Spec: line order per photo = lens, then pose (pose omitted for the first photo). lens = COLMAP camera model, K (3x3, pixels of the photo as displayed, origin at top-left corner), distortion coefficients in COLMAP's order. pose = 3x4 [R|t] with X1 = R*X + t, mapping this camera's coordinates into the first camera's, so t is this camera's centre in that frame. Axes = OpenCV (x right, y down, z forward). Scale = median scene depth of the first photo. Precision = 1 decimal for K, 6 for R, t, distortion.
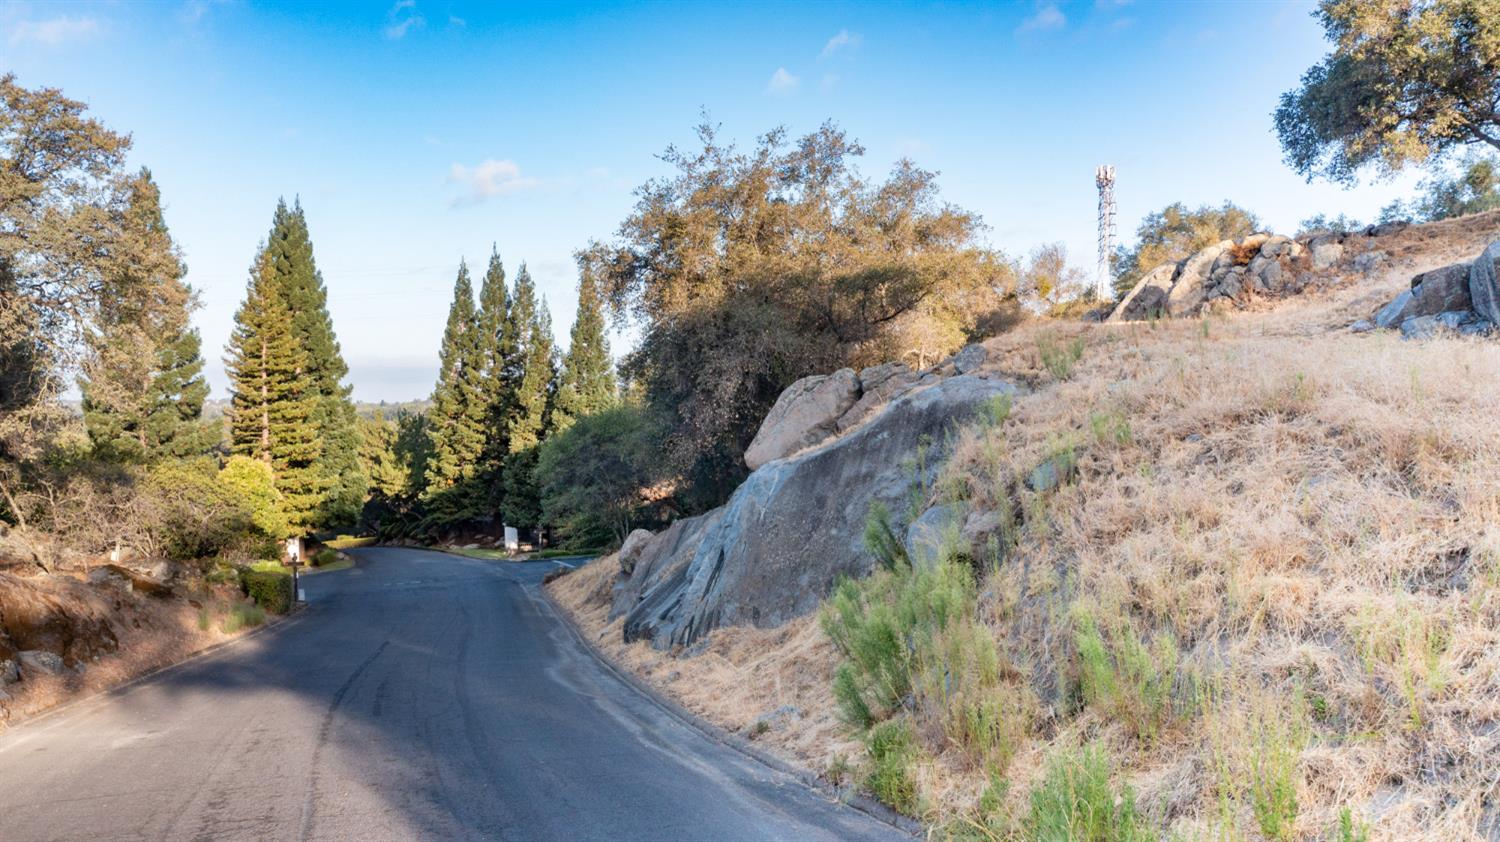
lens RADIAL K [[1211.3, 0, 750.6], [0, 1211.3, 419.4], [0, 0, 1]] dist [0.002445, 0.000221]
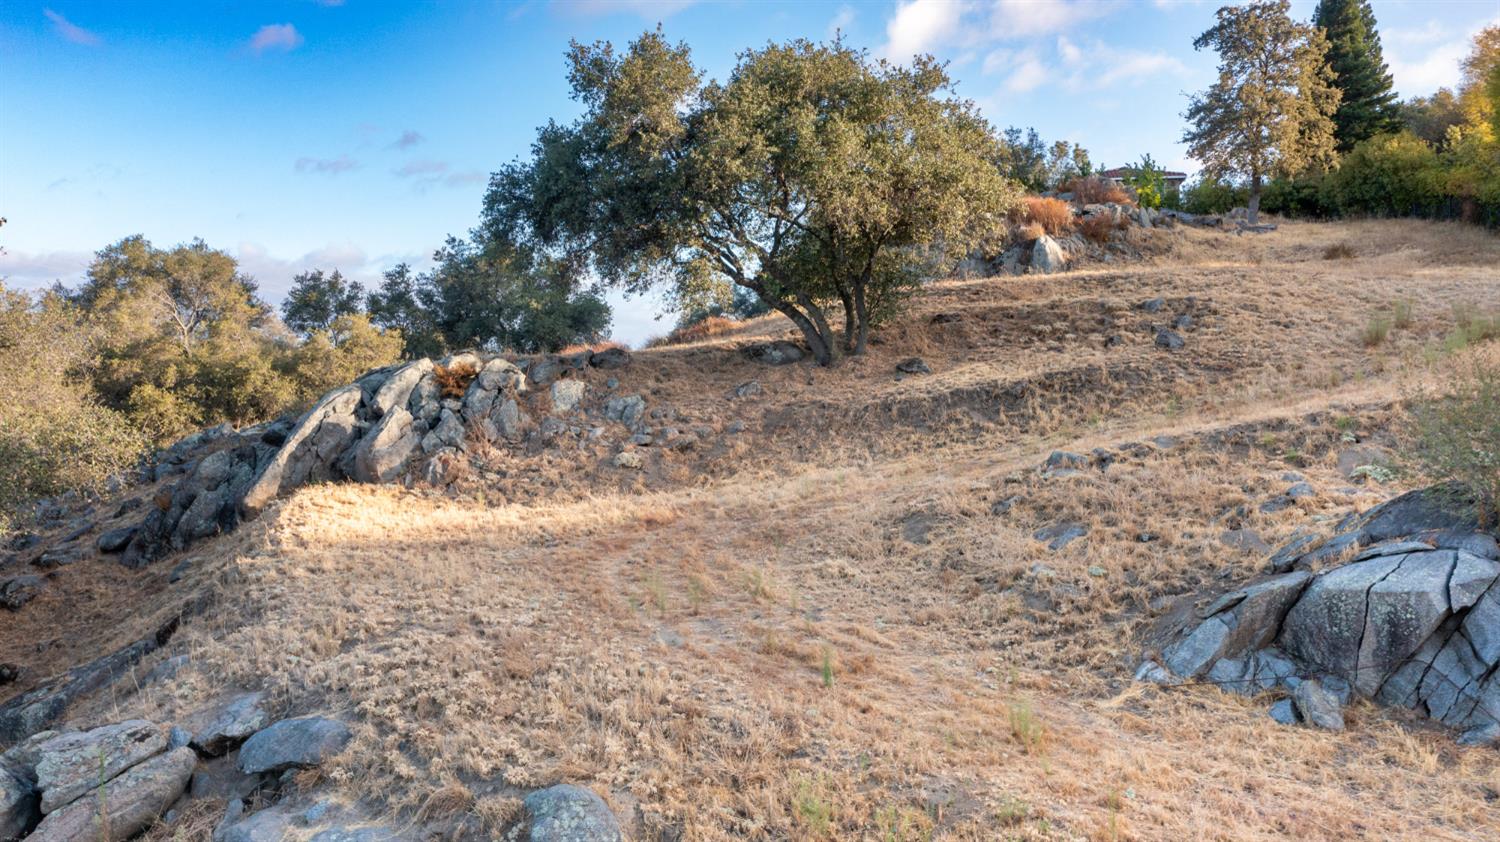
lens RADIAL K [[1211.3, 0, 751.0], [0, 1211.3, 418.9], [0, 0, 1]] dist [0.002445, 0.000221]
pose [[0.590188, -0.010806, 0.807194, -0.070207], [0.009141, 0.999936, 0.006702, -0.116543], [-0.807214, 0.003423, 0.590248, 0.428397]]
